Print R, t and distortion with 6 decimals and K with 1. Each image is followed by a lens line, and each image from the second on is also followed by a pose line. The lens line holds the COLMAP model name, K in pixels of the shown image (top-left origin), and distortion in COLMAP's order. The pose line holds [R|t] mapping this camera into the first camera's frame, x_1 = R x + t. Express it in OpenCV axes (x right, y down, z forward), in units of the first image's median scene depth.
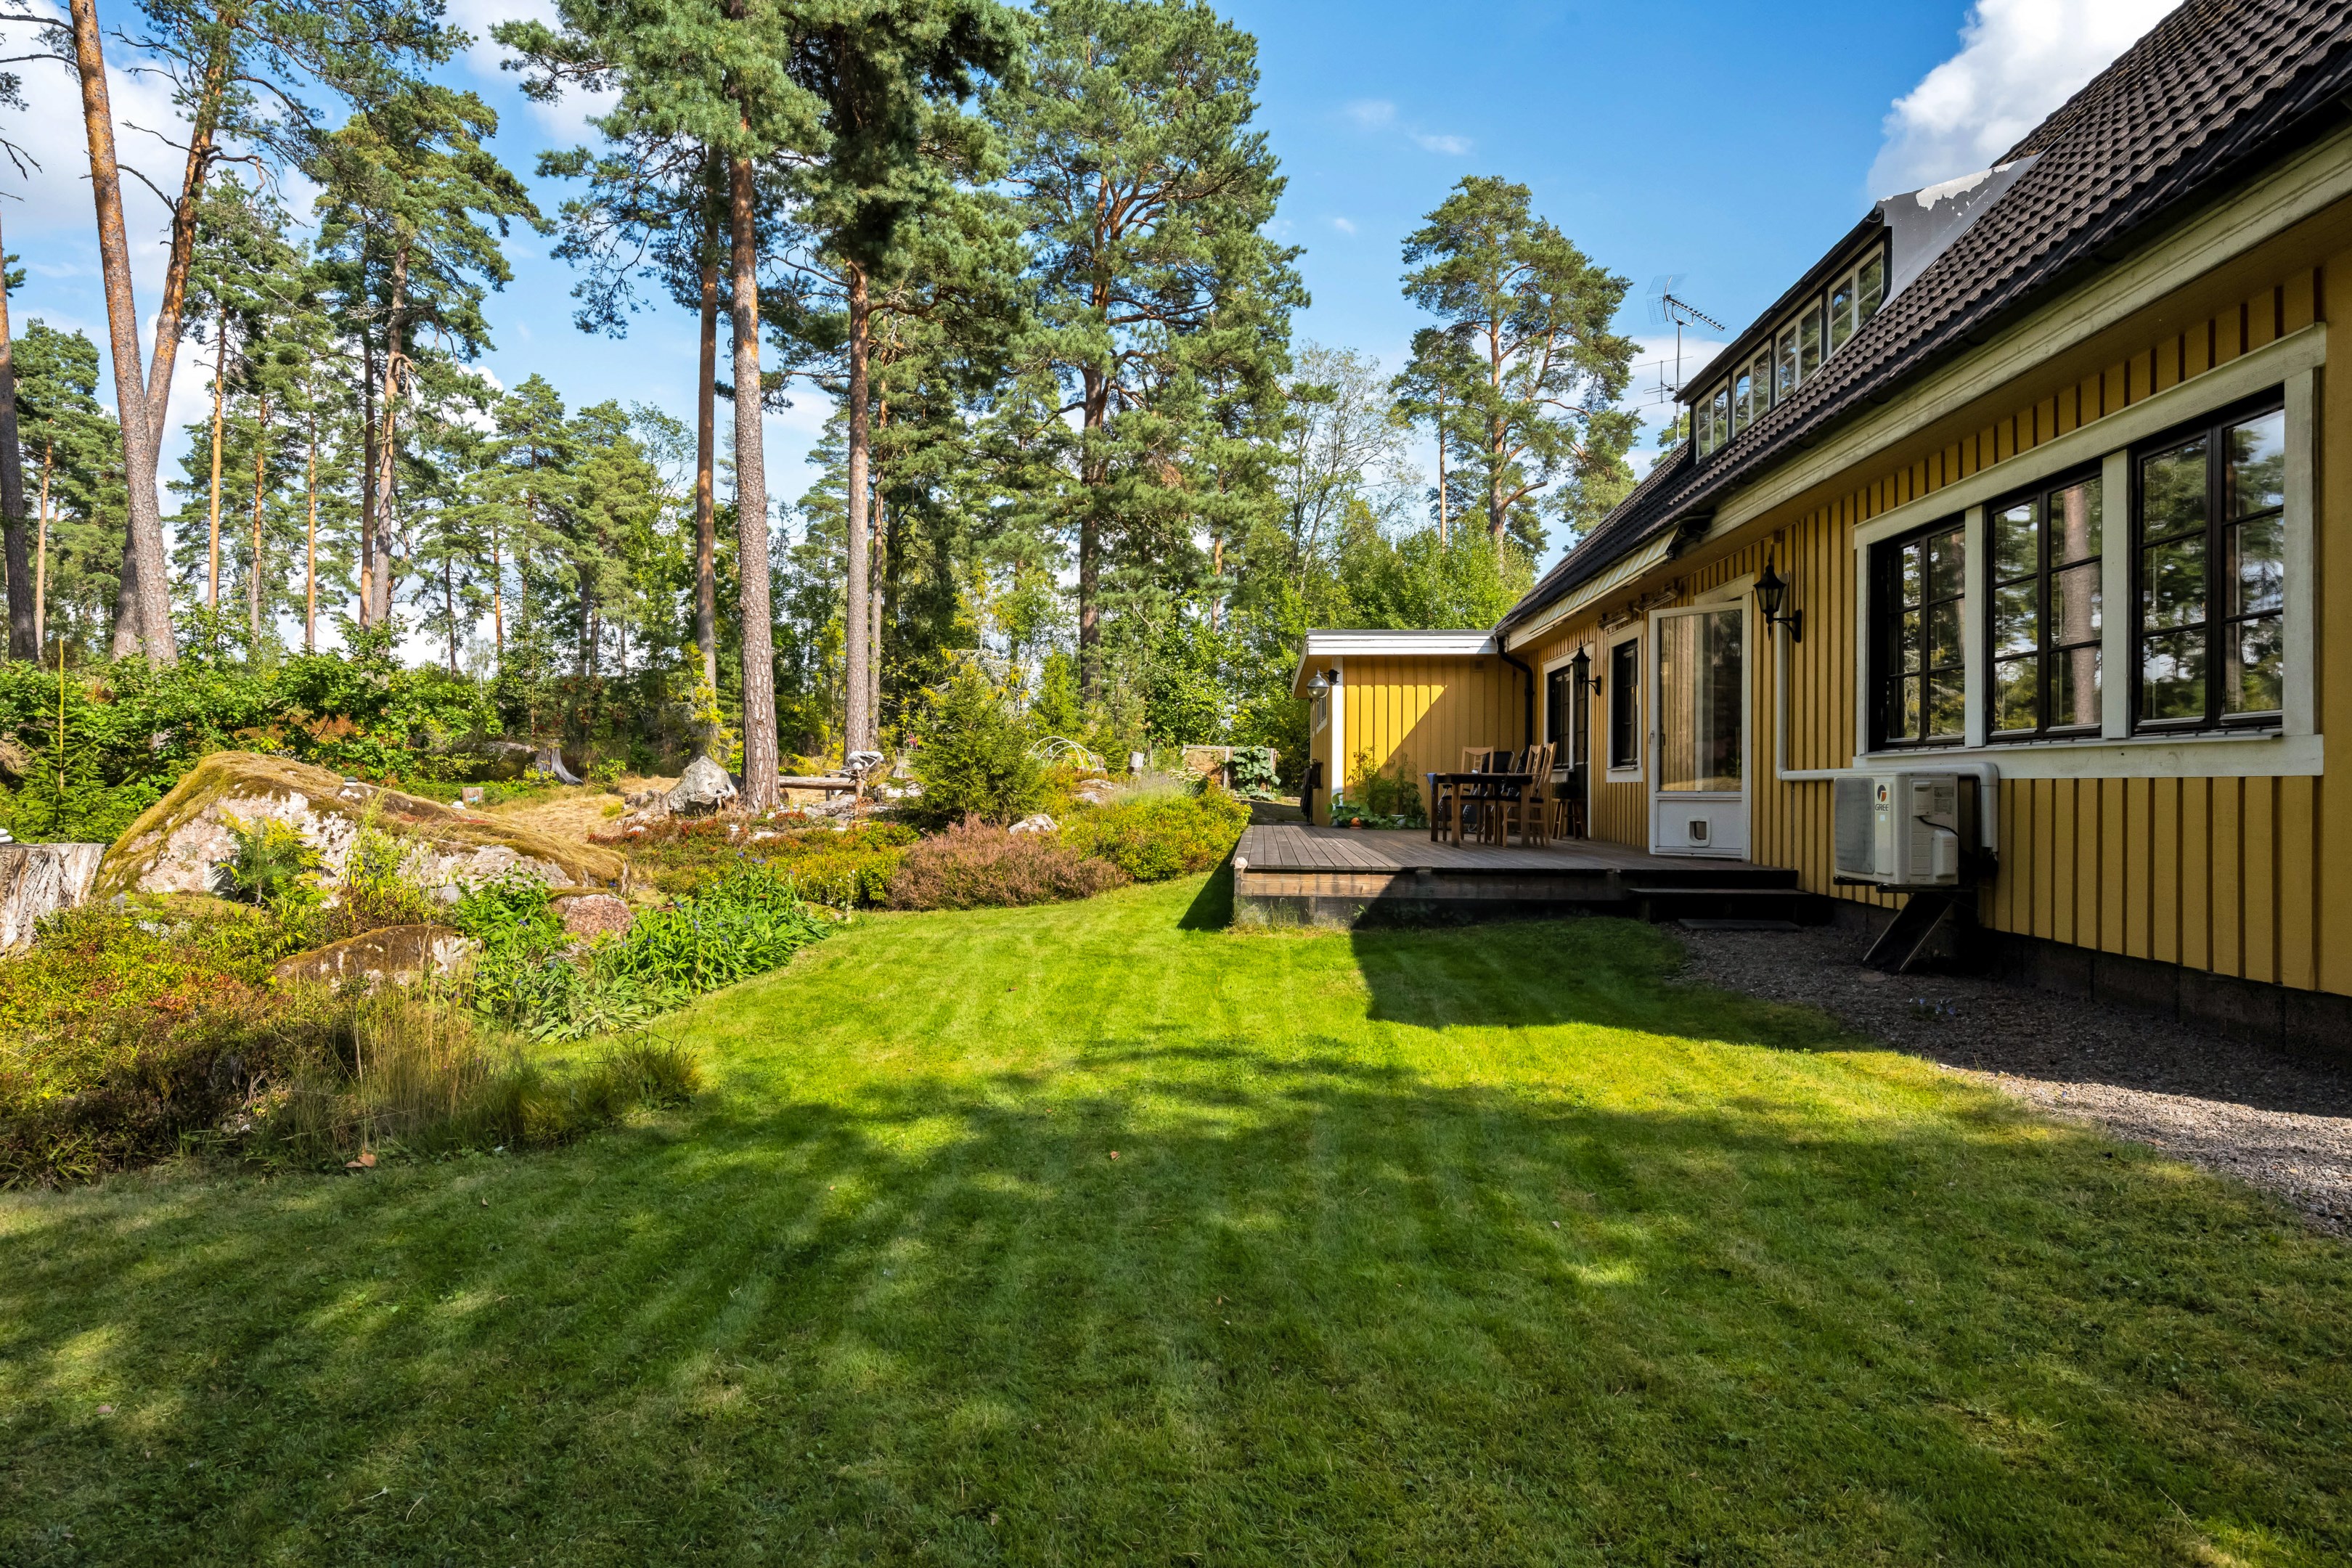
lens RADIAL K [[1409.1, 0, 1172.2], [0, 1409.1, 784.2], [0, 0, 1]] dist [-0.012806, -0.000812]
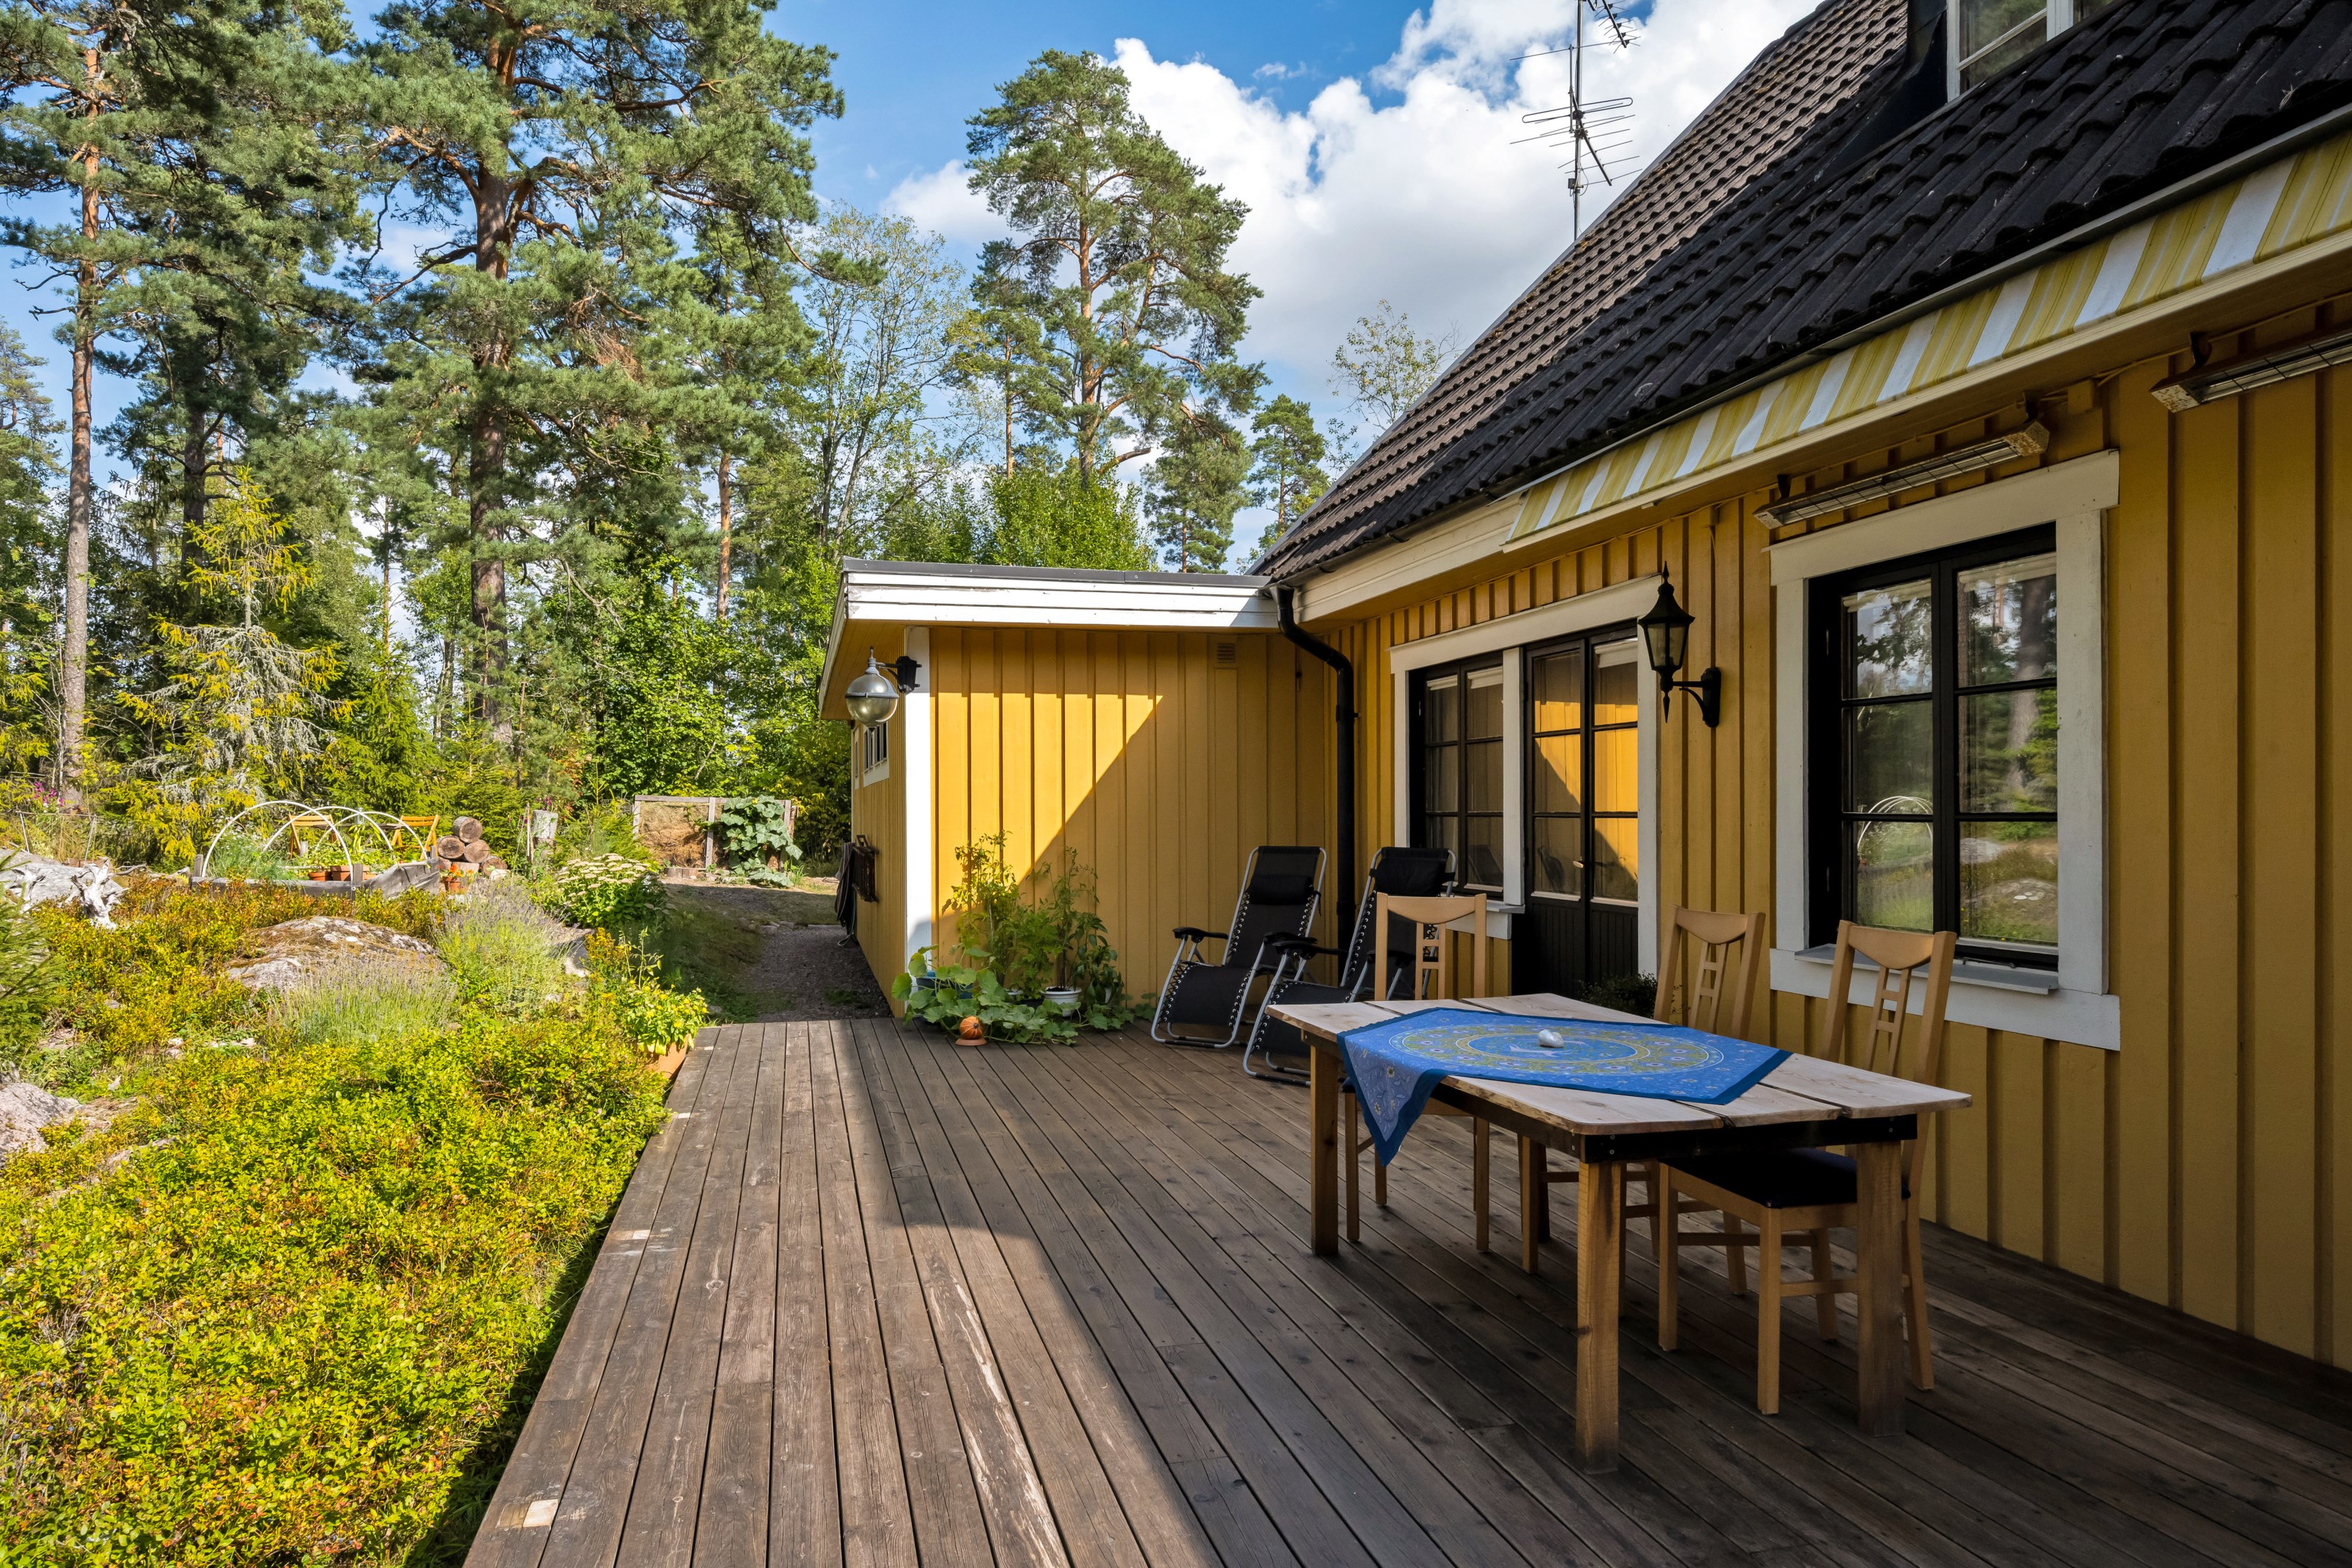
lens RADIAL K [[1409.1, 0, 1177.5], [0, 1409.1, 802.5], [0, 0, 1]] dist [-0.012806, -0.000812]
pose [[0.946810, -0.010415, 0.321624, 0.027131], [0.010636, 0.999943, 0.001070, -0.018405], [-0.321617, 0.002408, 0.946867, 0.285610]]
